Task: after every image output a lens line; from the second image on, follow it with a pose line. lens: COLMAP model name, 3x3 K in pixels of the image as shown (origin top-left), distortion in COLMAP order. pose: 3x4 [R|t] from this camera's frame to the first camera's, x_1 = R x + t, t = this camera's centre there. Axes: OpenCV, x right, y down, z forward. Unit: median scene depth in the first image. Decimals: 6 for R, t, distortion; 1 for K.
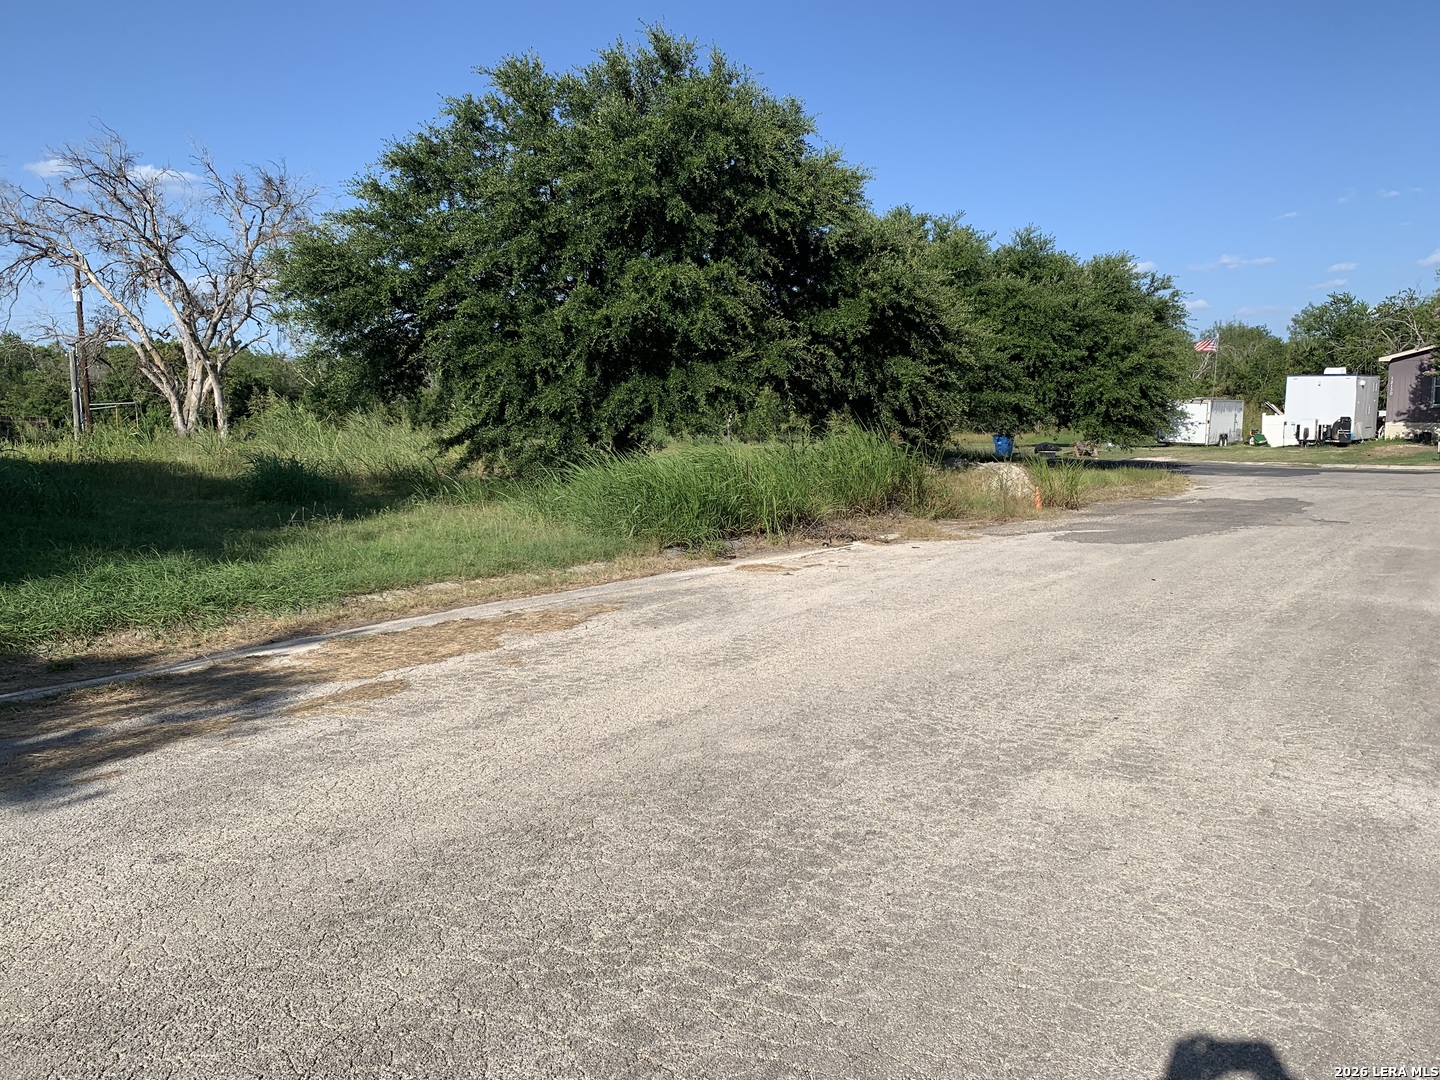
lens RADIAL K [[1074.6, 0, 724.0], [0, 1074.6, 526.7], [0, 0, 1]] dist [0.011715, -0.001000]
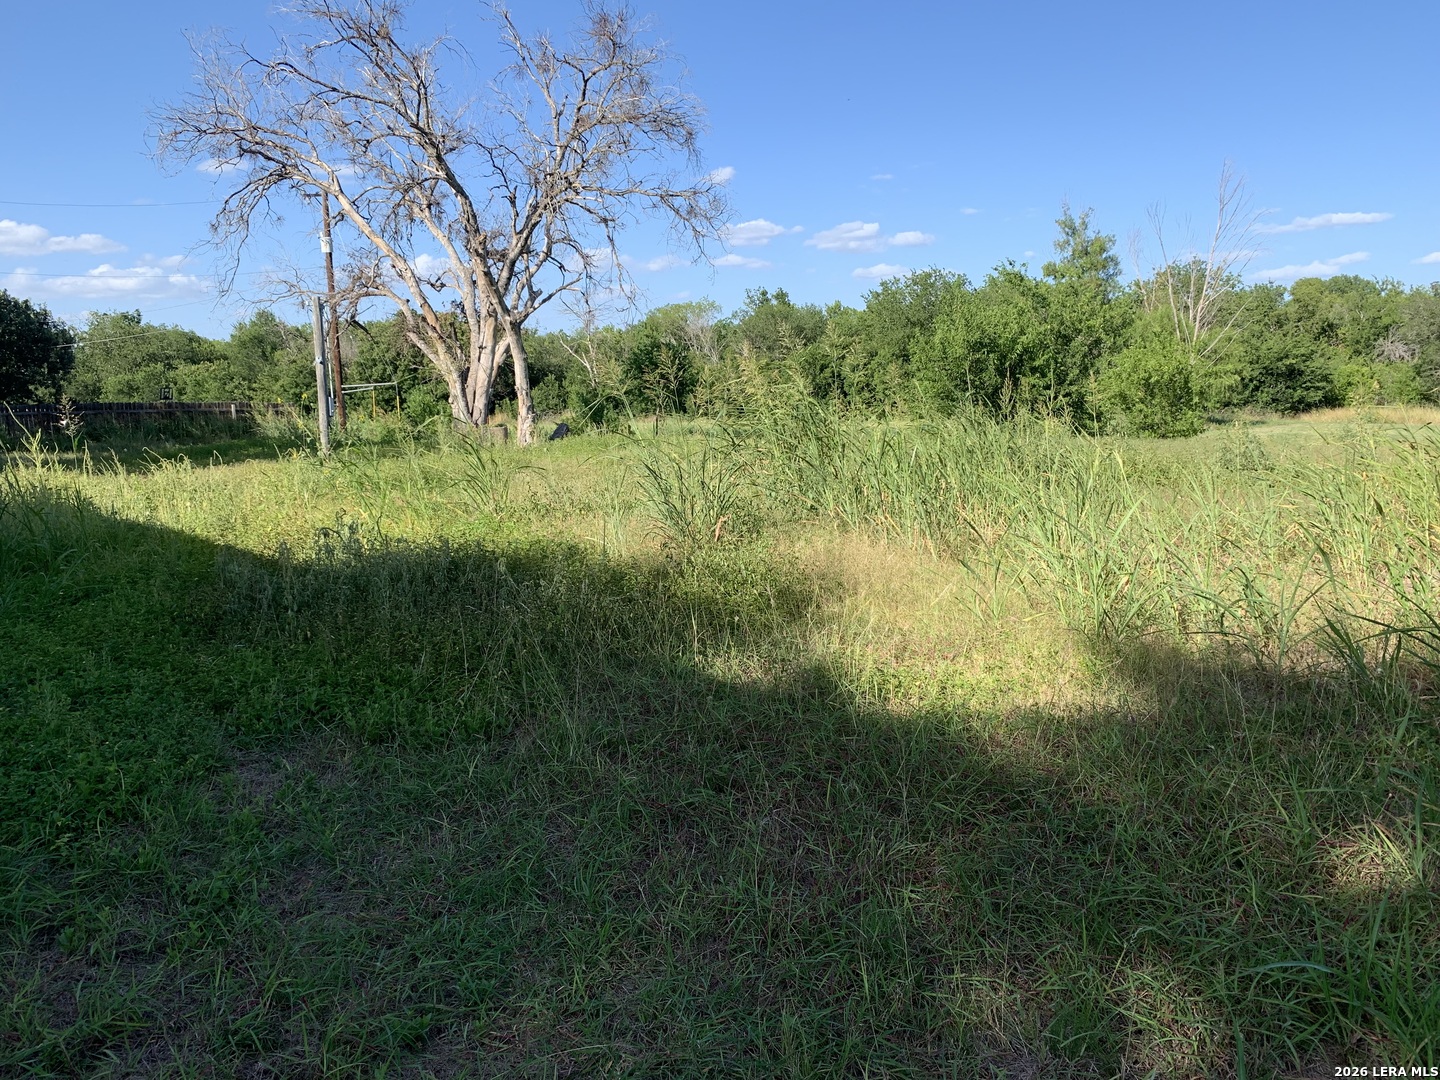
lens RADIAL K [[1074.6, 0, 722.9], [0, 1074.6, 551.6], [0, 0, 1]] dist [0.011715, -0.001000]
pose [[0.981713, 0.020470, -0.189266, -0.207665], [-0.012669, 0.999023, 0.042337, -0.037485], [0.189947, -0.039165, 0.981013, 0.352637]]
